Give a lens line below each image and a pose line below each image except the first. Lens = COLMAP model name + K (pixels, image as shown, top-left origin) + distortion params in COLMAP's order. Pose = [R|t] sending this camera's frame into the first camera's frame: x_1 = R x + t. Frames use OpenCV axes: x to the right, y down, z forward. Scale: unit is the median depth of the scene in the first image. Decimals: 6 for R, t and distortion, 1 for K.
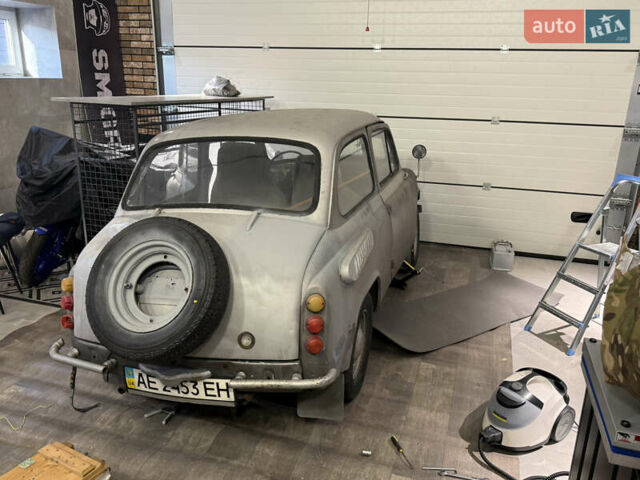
lens RADIAL K [[450.1, 0, 316.0], [0, 450.1, 239.1], [0, 0, 1]] dist [0.040721, -0.056874]
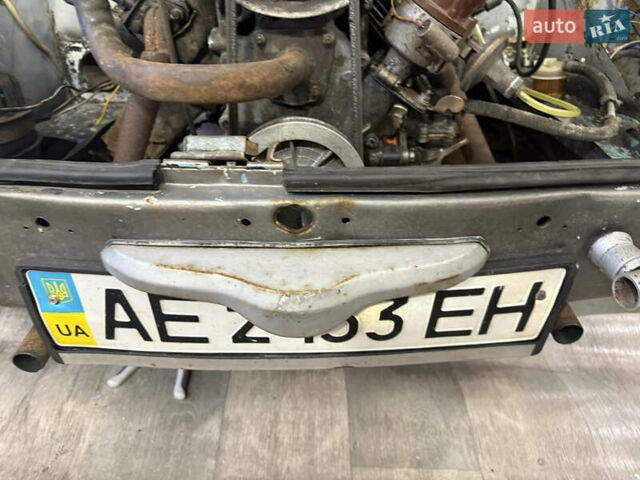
lens RADIAL K [[450.1, 0, 316.0], [0, 450.1, 239.1], [0, 0, 1]] dist [0.040721, -0.056874]
pose [[0.955278, -0.124987, 0.267998, -0.350631], [0.025383, 0.937598, 0.346793, 0.199442], [-0.294619, -0.324481, 0.898839, 0.782791]]
